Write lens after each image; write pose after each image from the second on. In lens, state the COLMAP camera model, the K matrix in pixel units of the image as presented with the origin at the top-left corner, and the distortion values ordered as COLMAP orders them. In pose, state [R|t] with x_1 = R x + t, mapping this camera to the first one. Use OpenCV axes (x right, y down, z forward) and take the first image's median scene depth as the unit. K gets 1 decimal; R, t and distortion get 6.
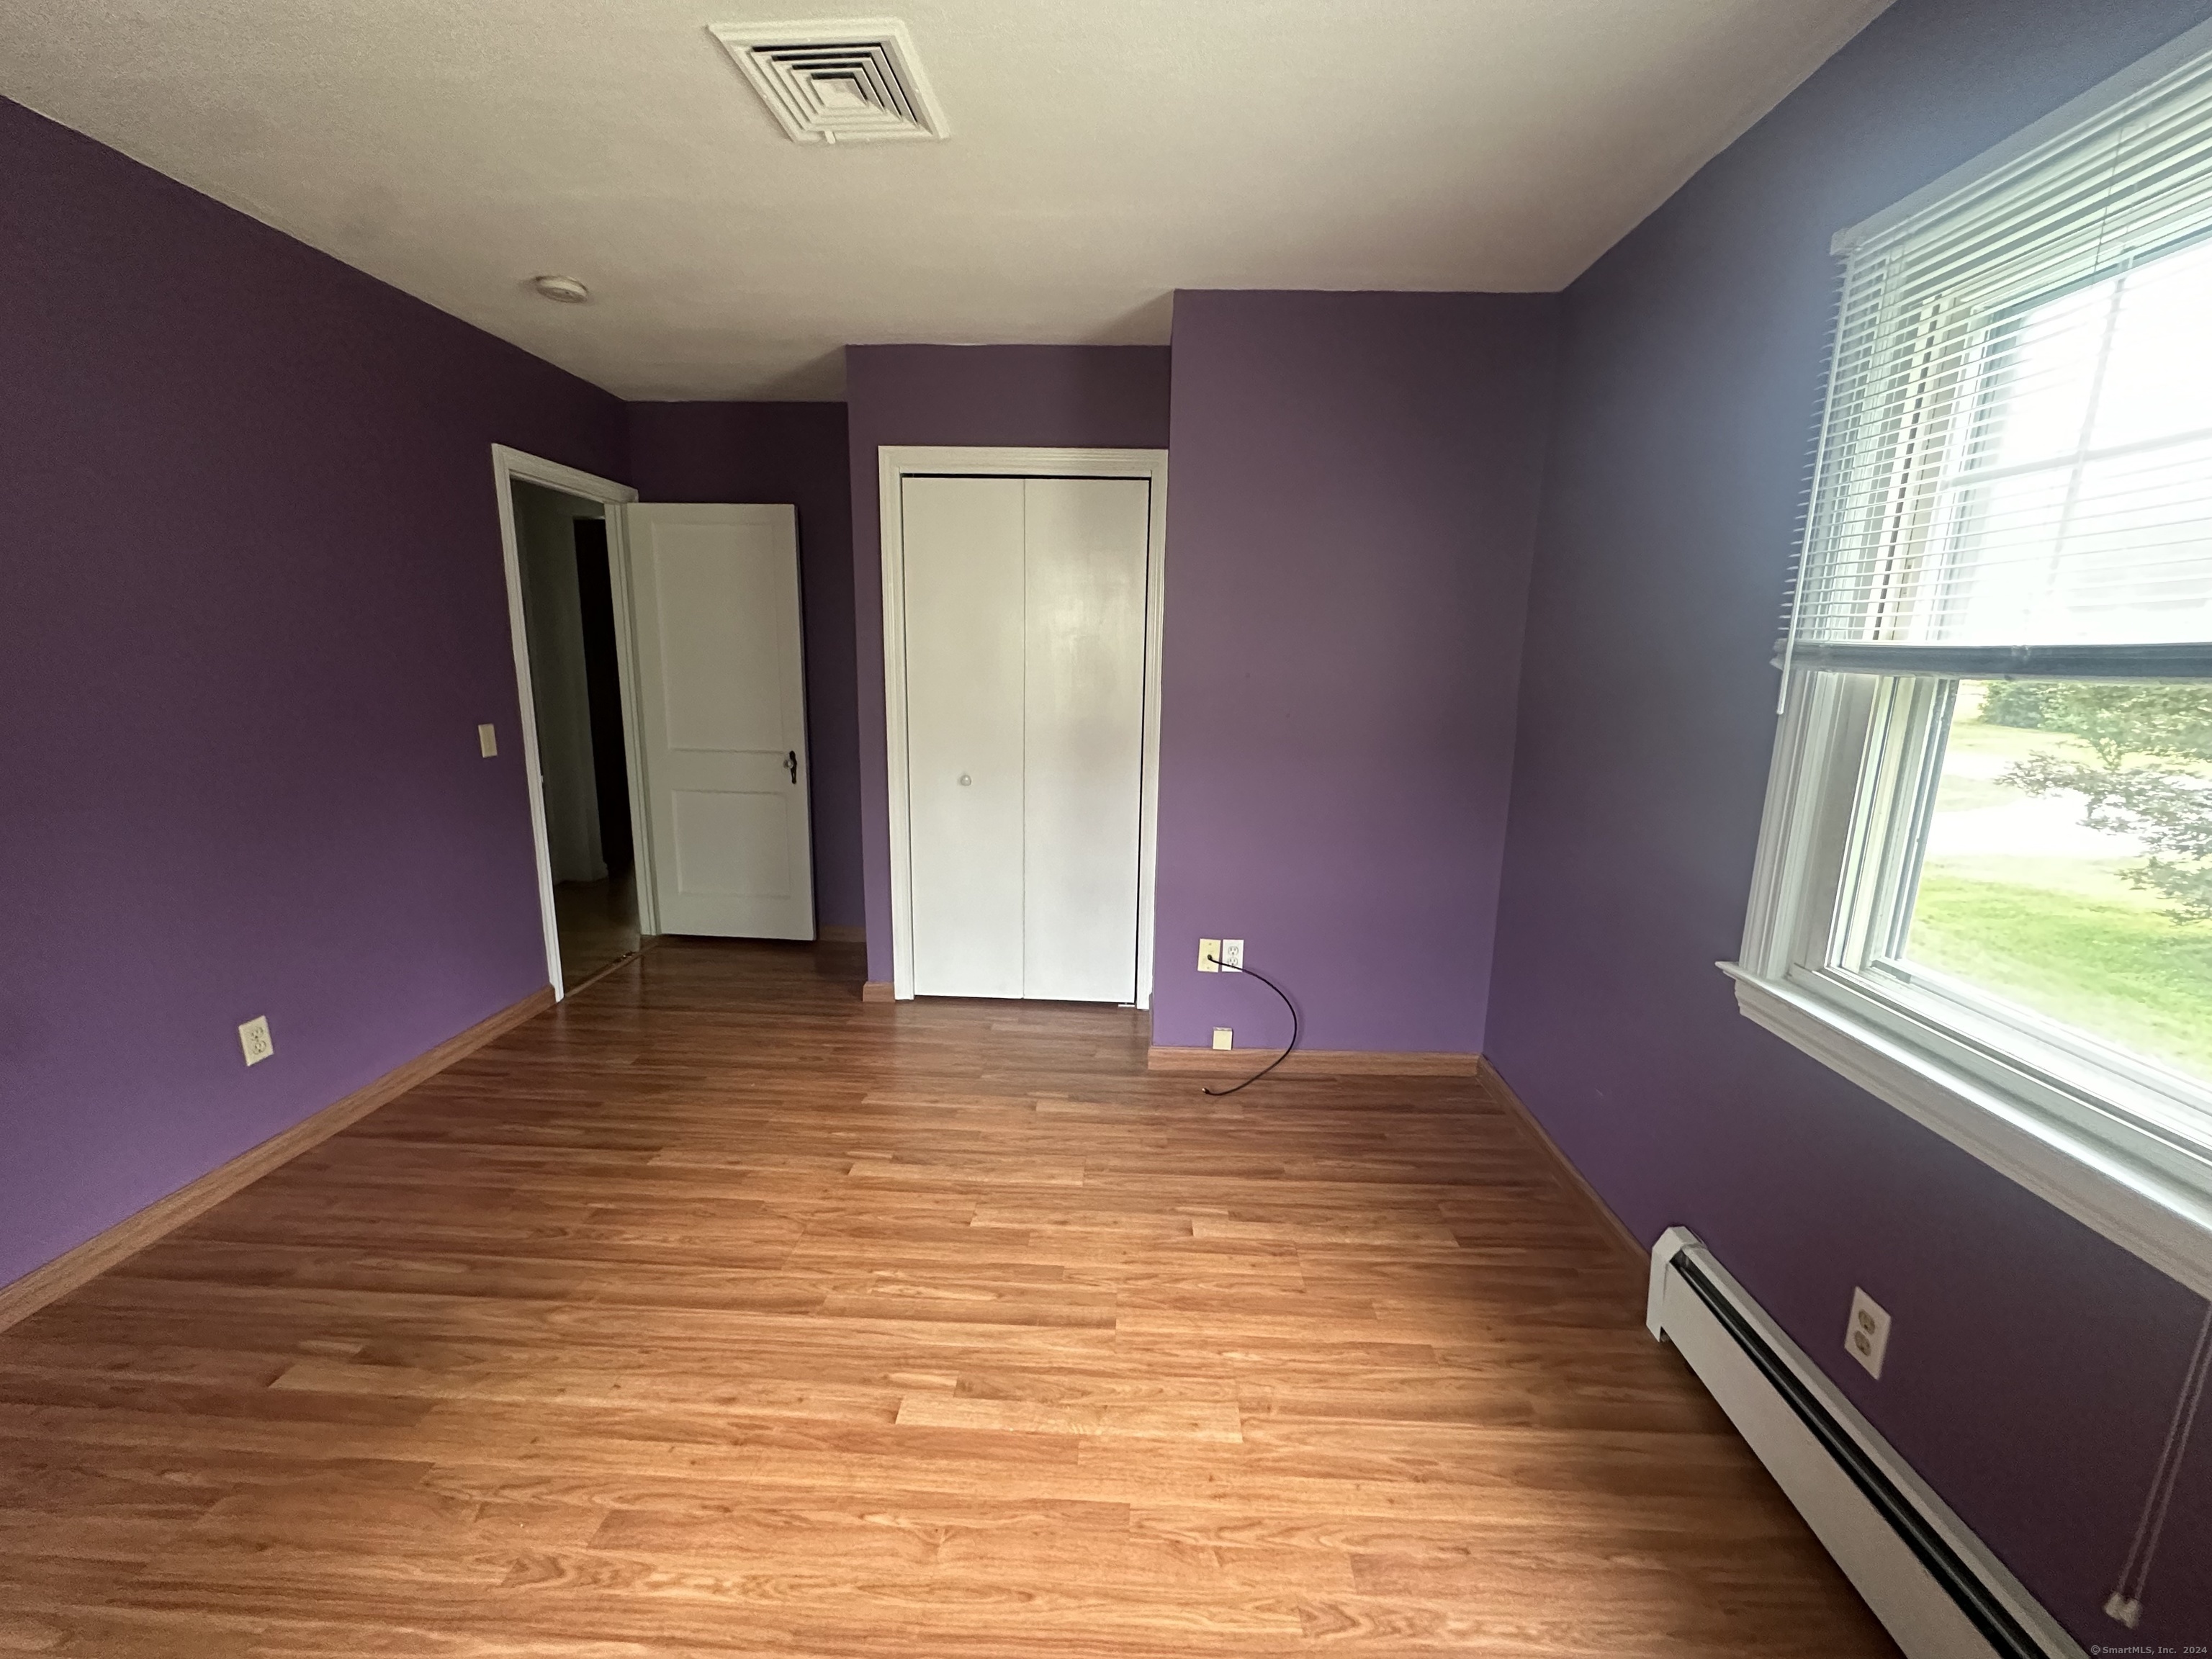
lens RADIAL K [[881.5, 0, 1109.2], [0, 881.5, 826.3], [0, 0, 1]] dist [-0.002811, -0.000143]
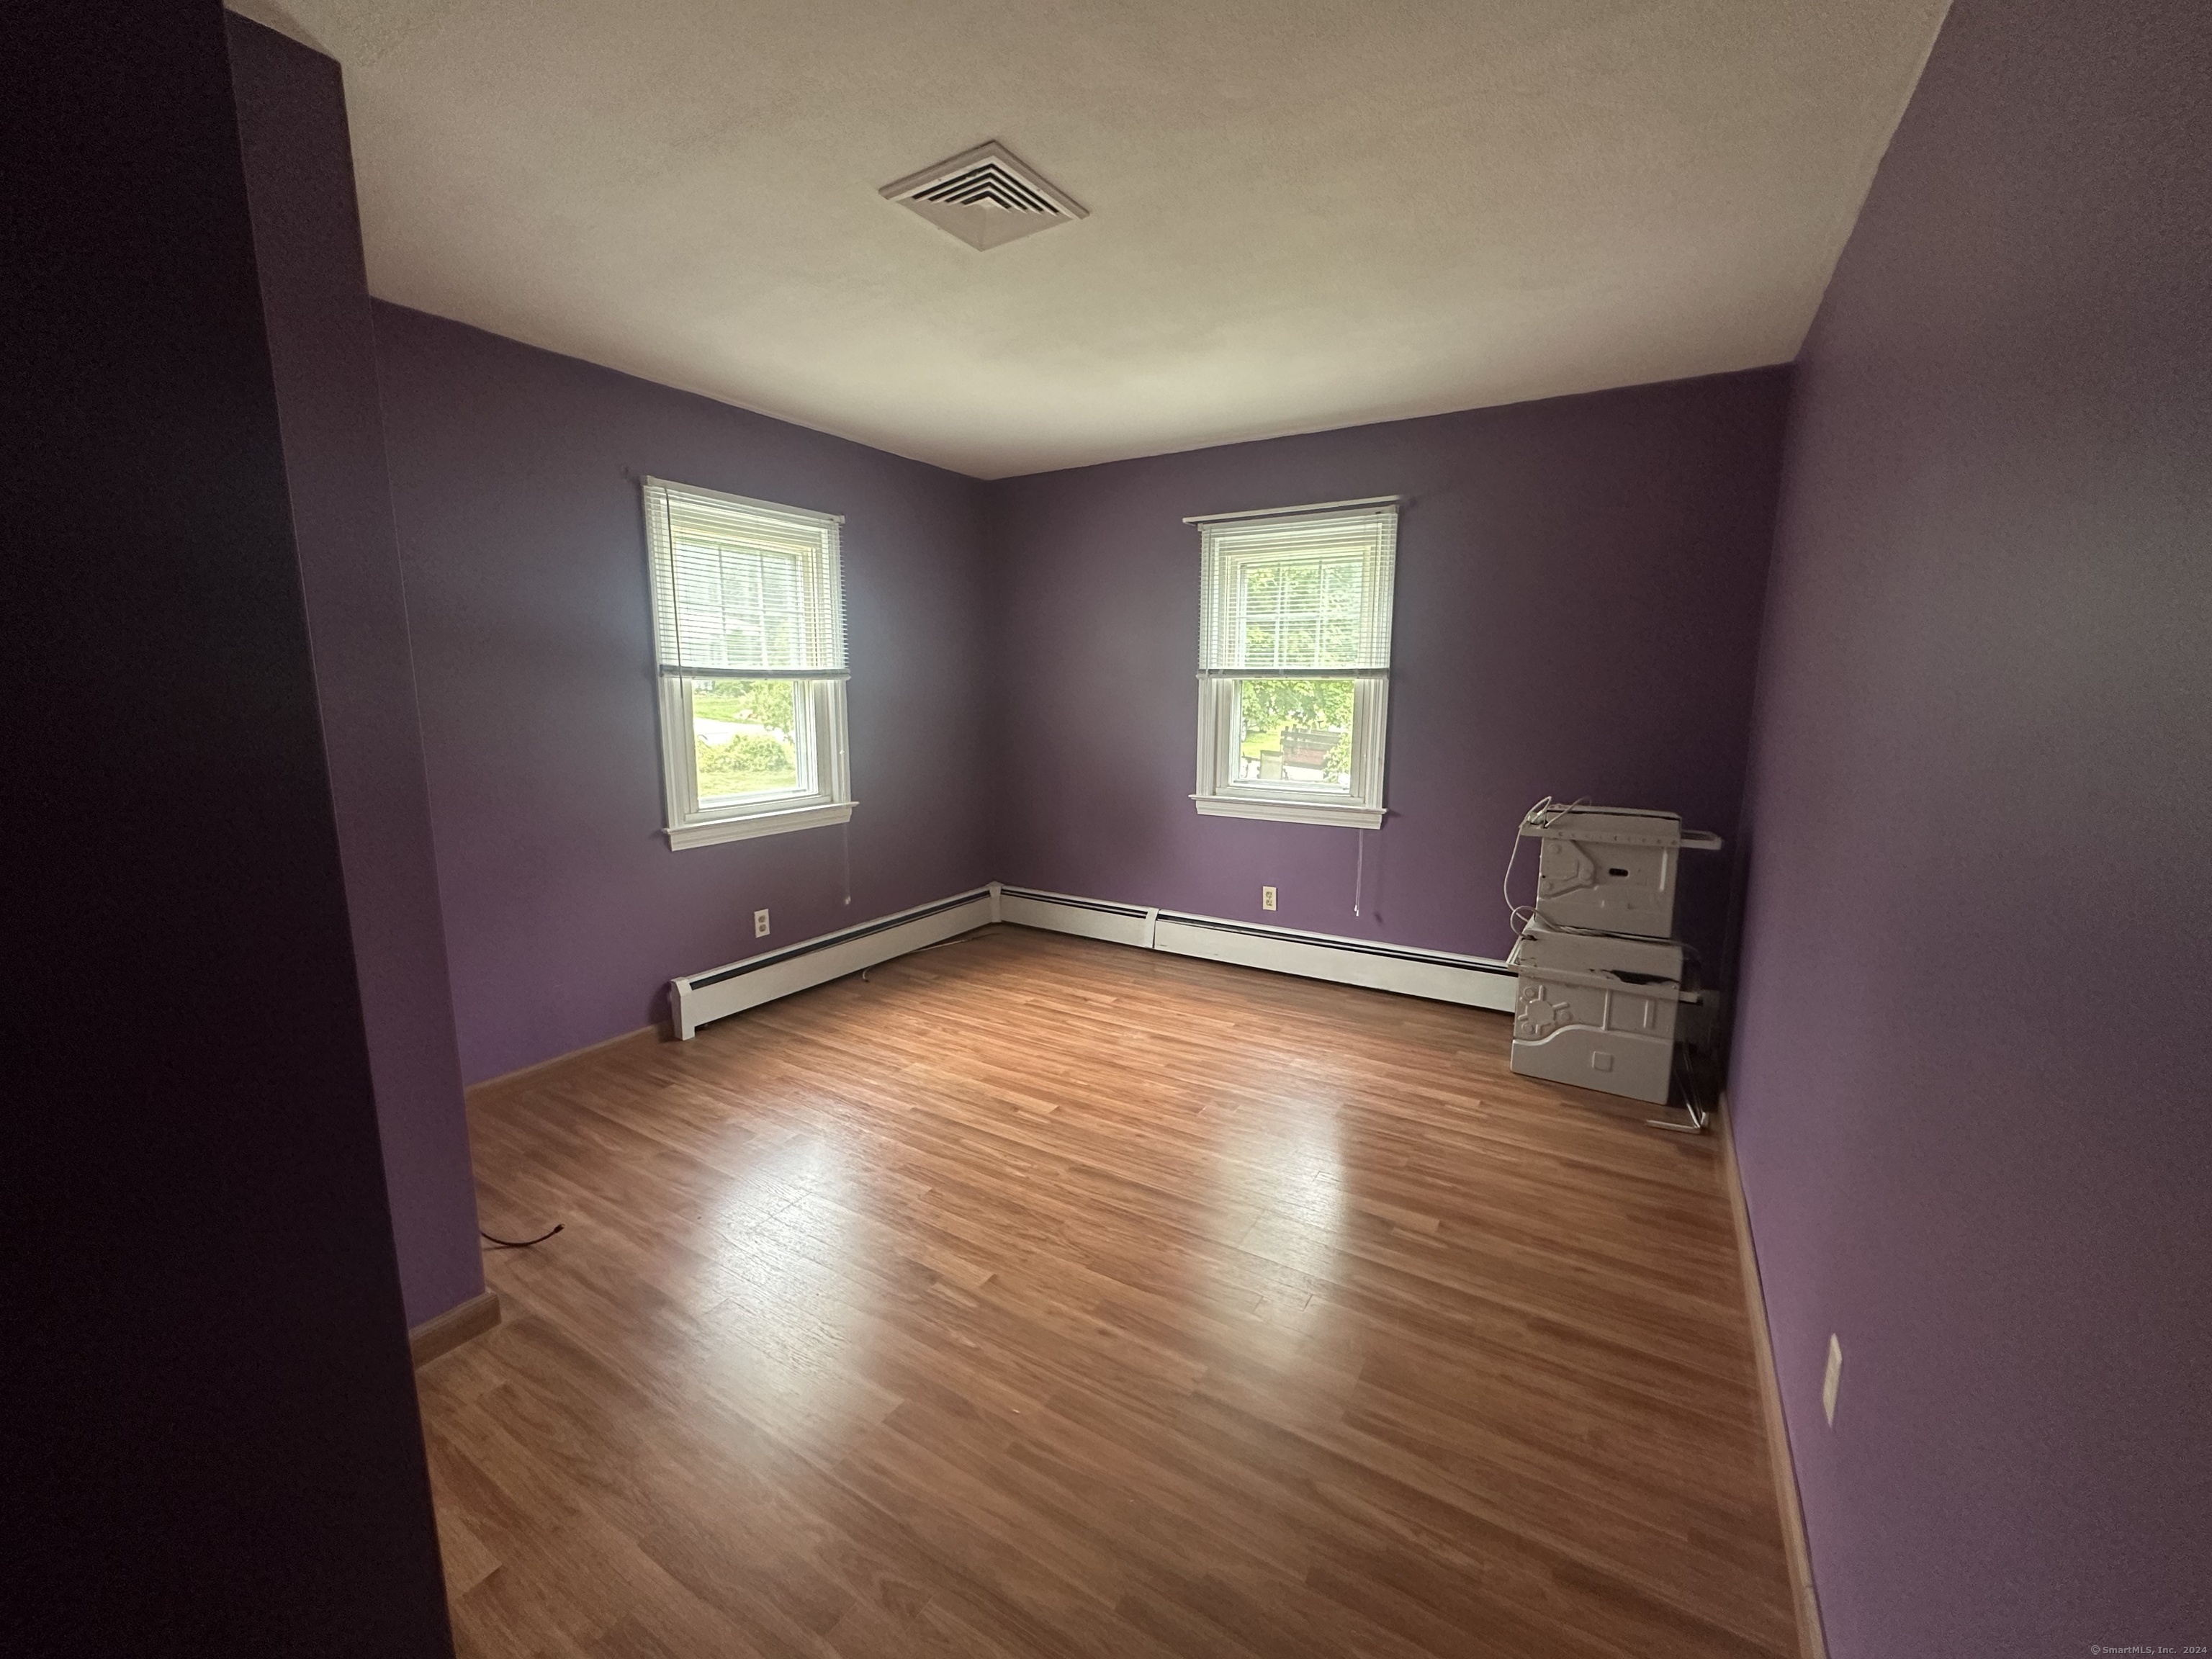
lens RADIAL K [[881.5, 0, 1106.4], [0, 881.5, 827.6], [0, 0, 1]] dist [-0.002811, -0.000143]
pose [[-0.872938, -0.097234, 0.478043, -0.975063], [0.077628, 0.939761, 0.332901, -0.380726], [-0.481616, 0.327712, -0.812805, 1.918195]]
